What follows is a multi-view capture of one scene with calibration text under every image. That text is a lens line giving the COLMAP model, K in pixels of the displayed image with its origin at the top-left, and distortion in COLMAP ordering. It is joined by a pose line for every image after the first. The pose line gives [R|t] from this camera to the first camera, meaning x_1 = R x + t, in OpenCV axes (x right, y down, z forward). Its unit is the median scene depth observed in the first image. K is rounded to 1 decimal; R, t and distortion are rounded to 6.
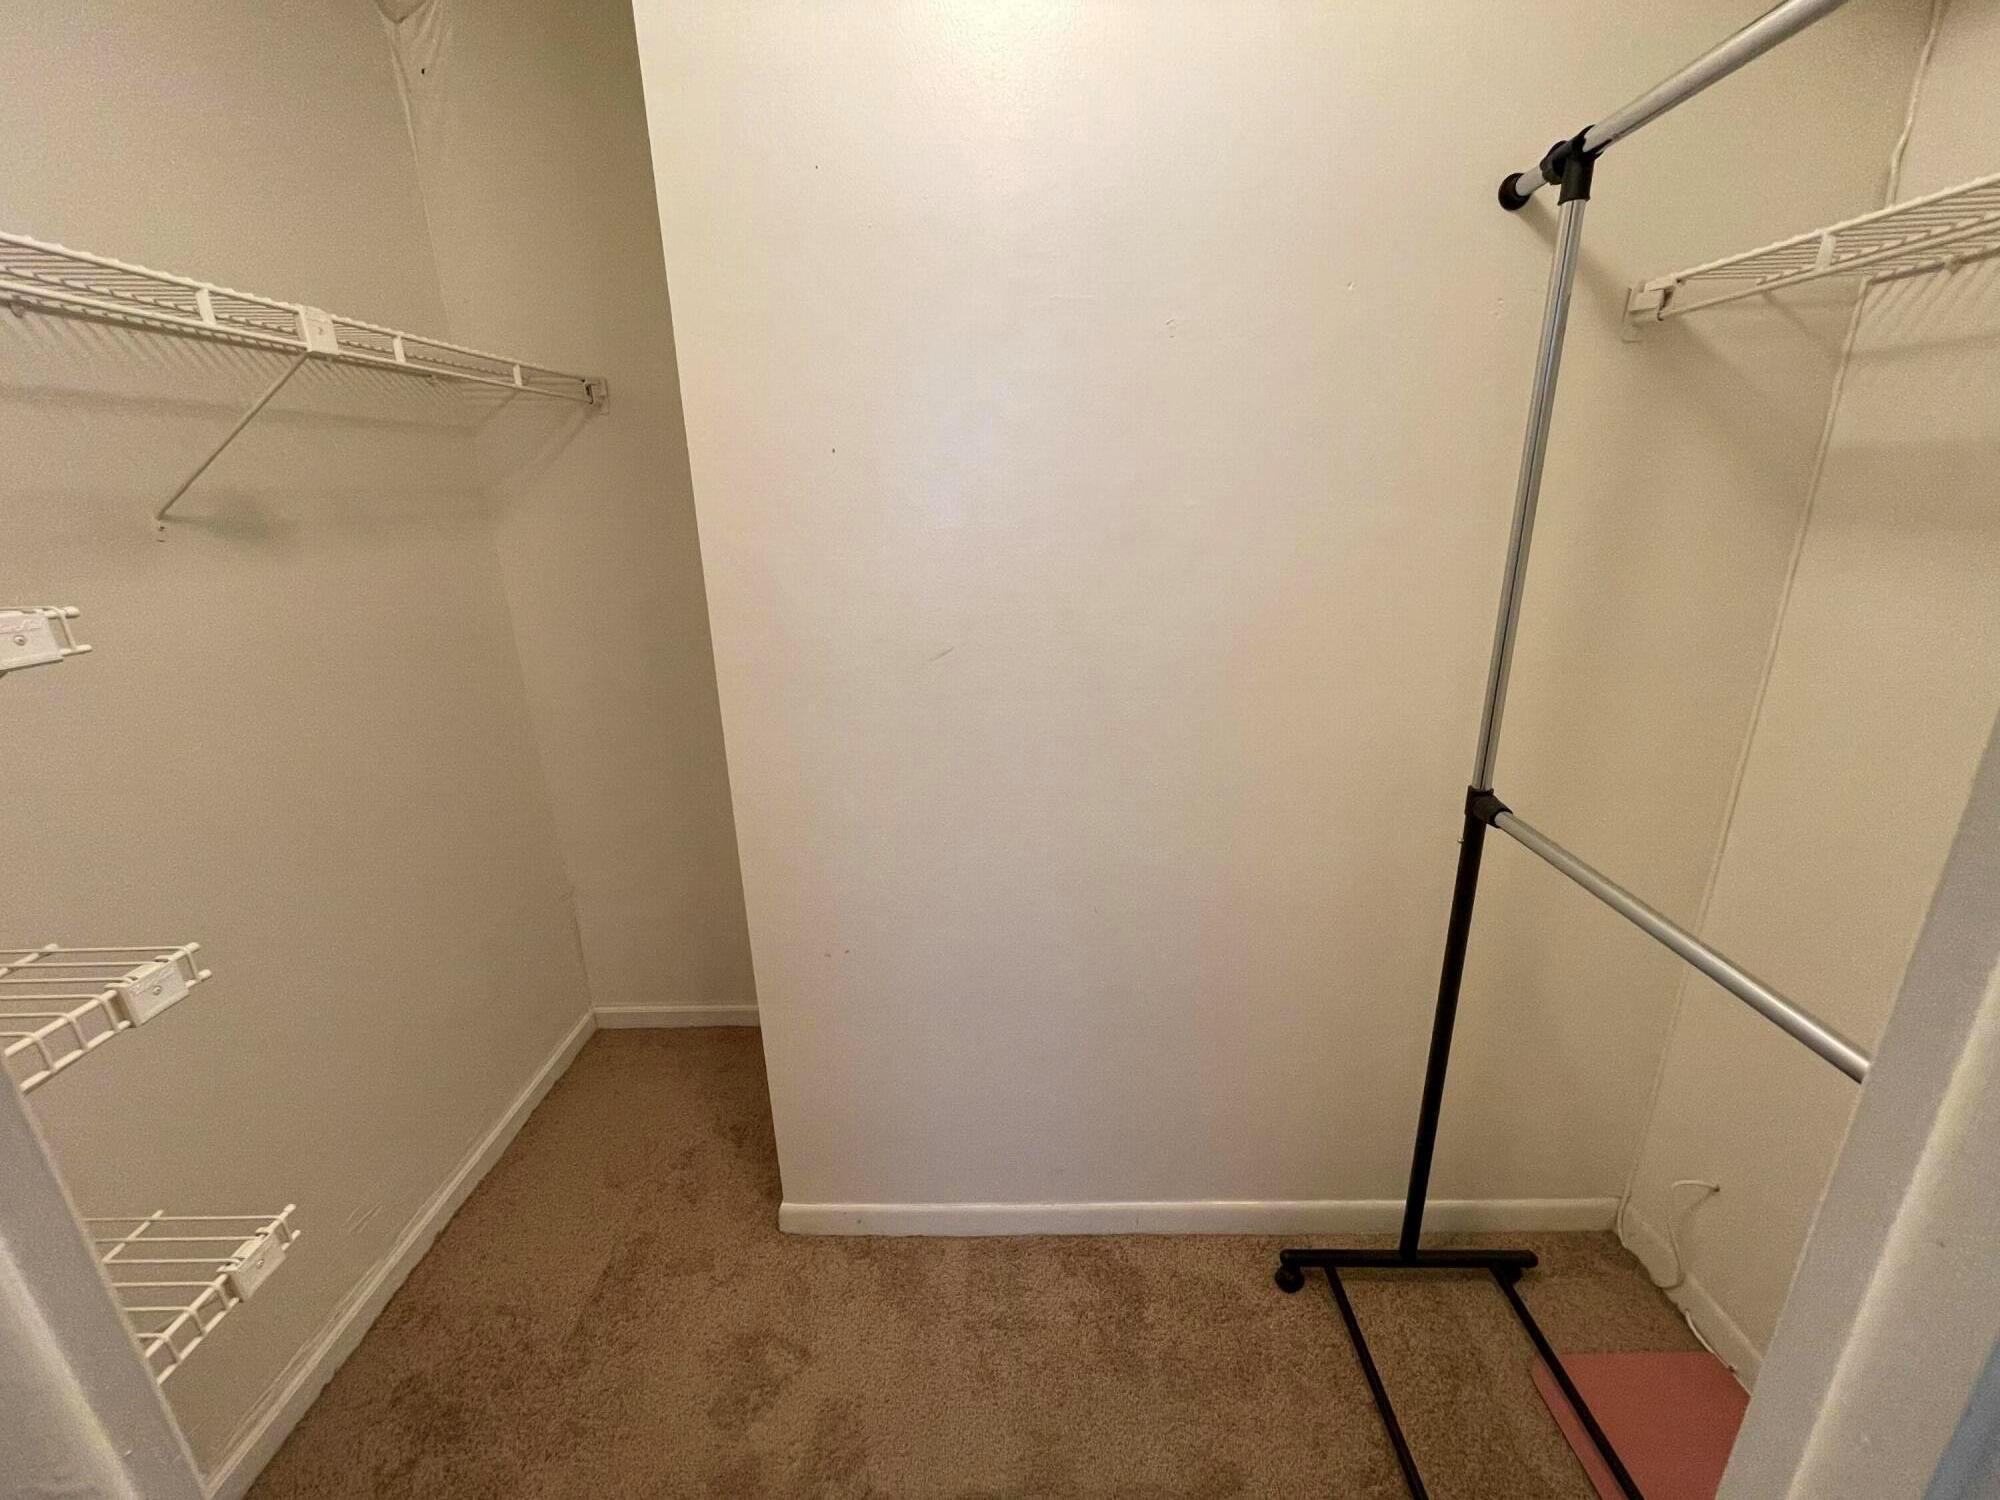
lens RADIAL K [[807.1, 0, 1006.6], [0, 807.1, 746.4], [0, 0, 1]] dist [-0.006991, -0.000332]
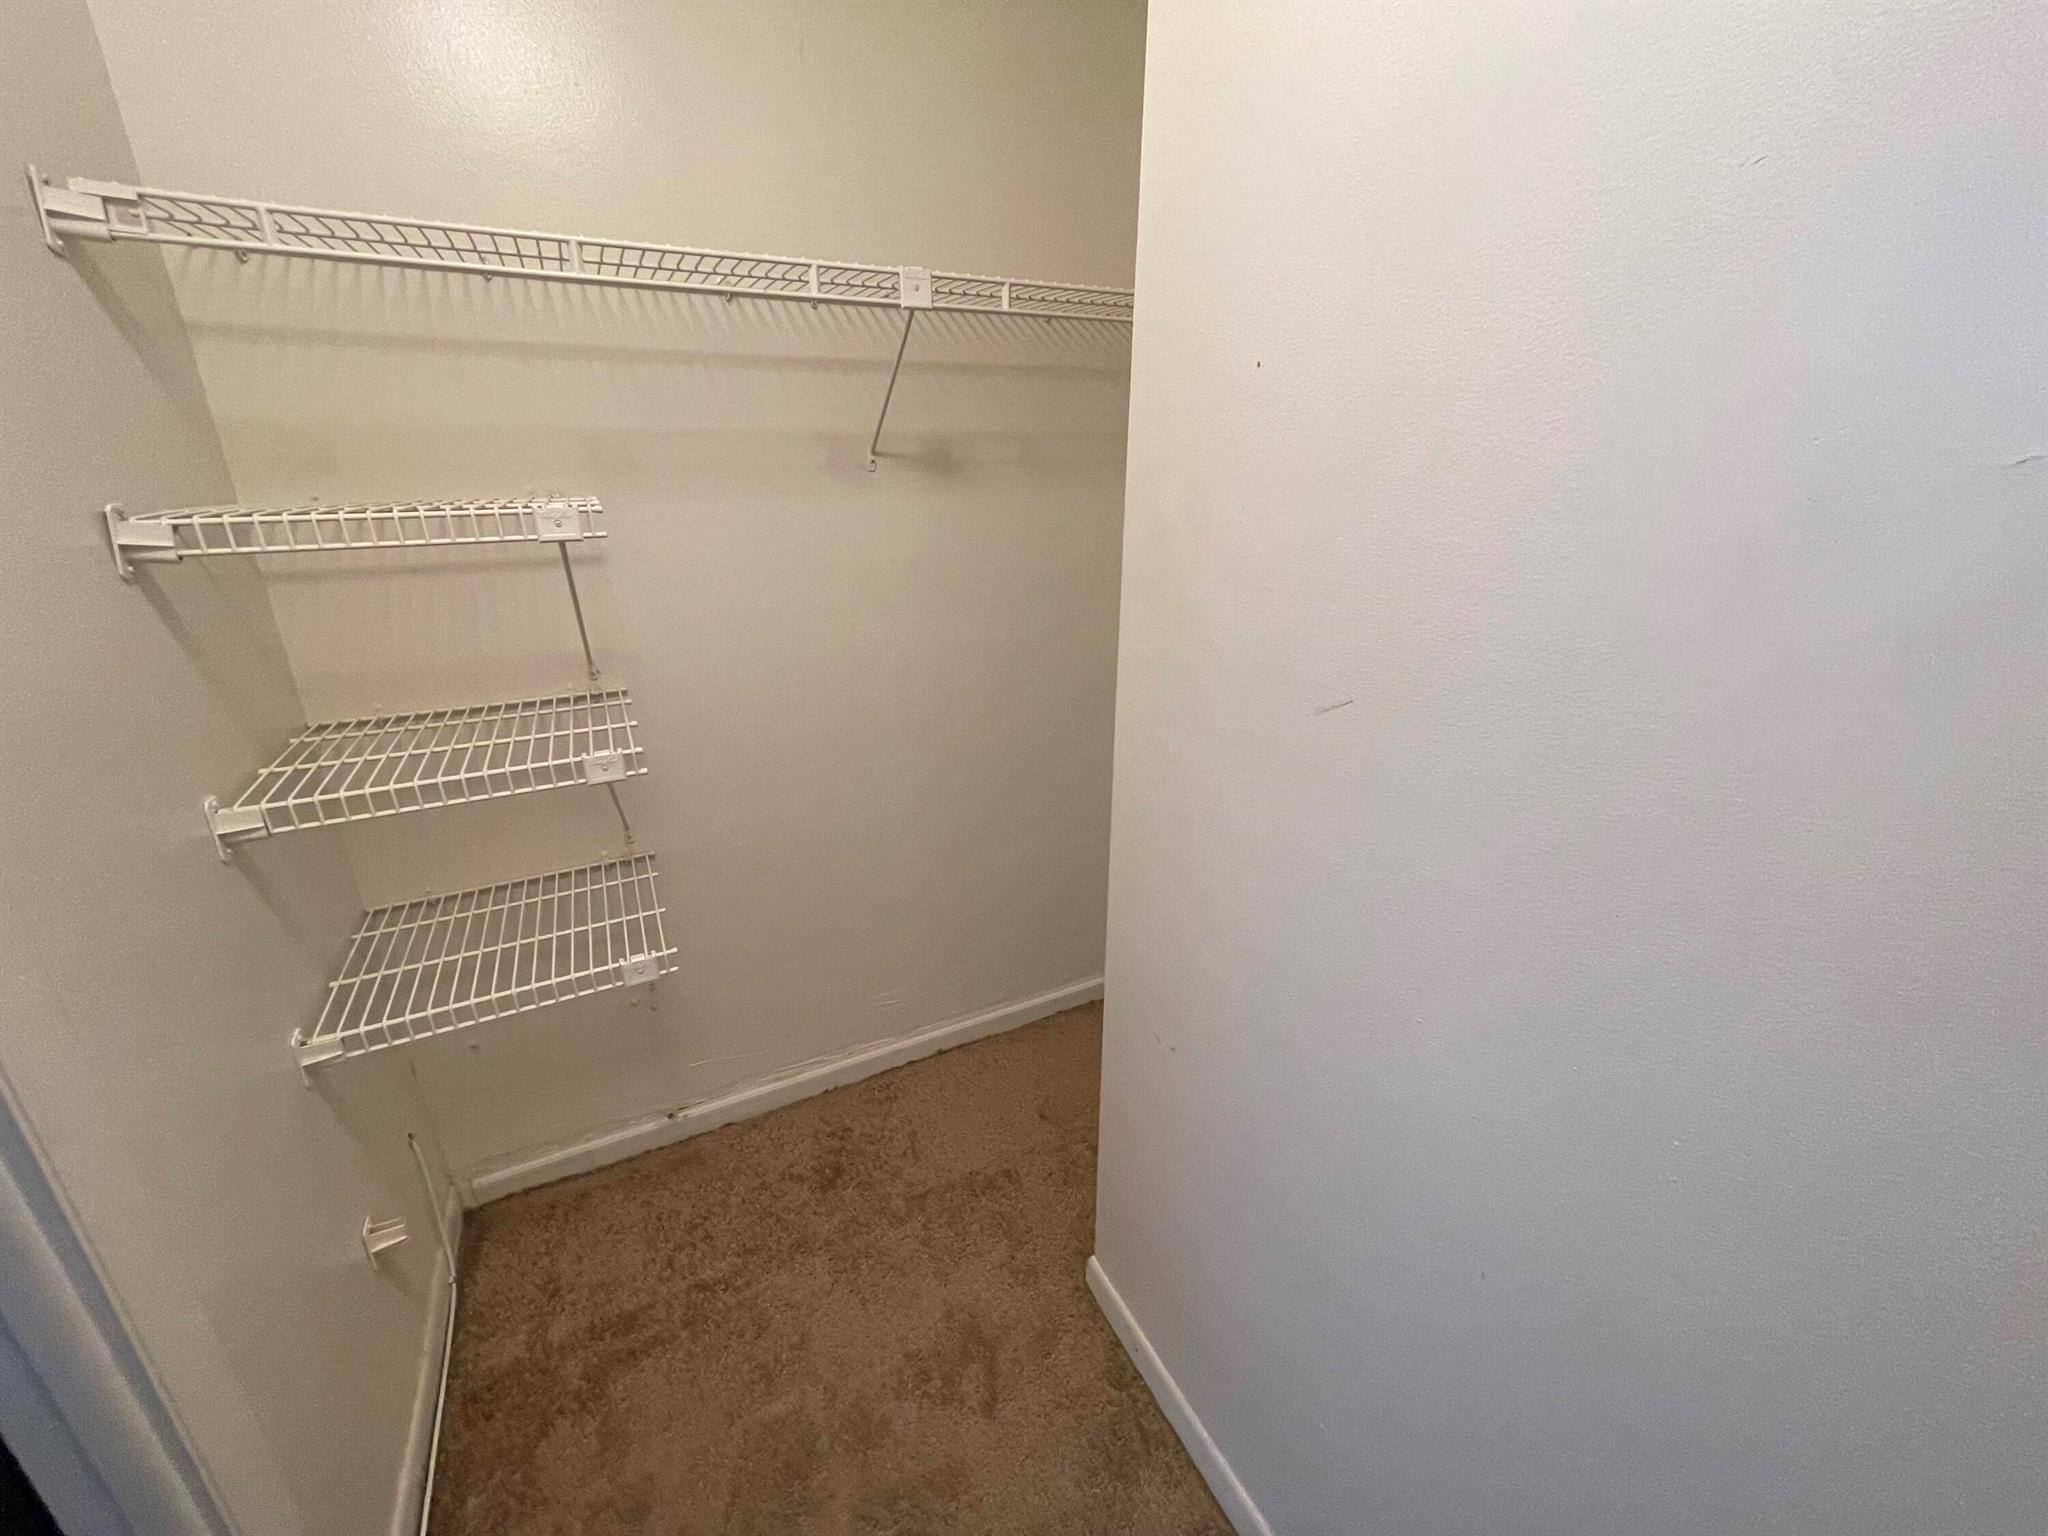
lens RADIAL K [[826.5, 0, 1026.3], [0, 826.5, 762.8], [0, 0, 1]] dist [-0.006991, -0.000332]
pose [[0.469400, 0.317877, -0.823783, 0.357450], [-0.271943, 0.939647, 0.207630, -0.149087], [0.840066, 0.126560, 0.527515, 0.530912]]
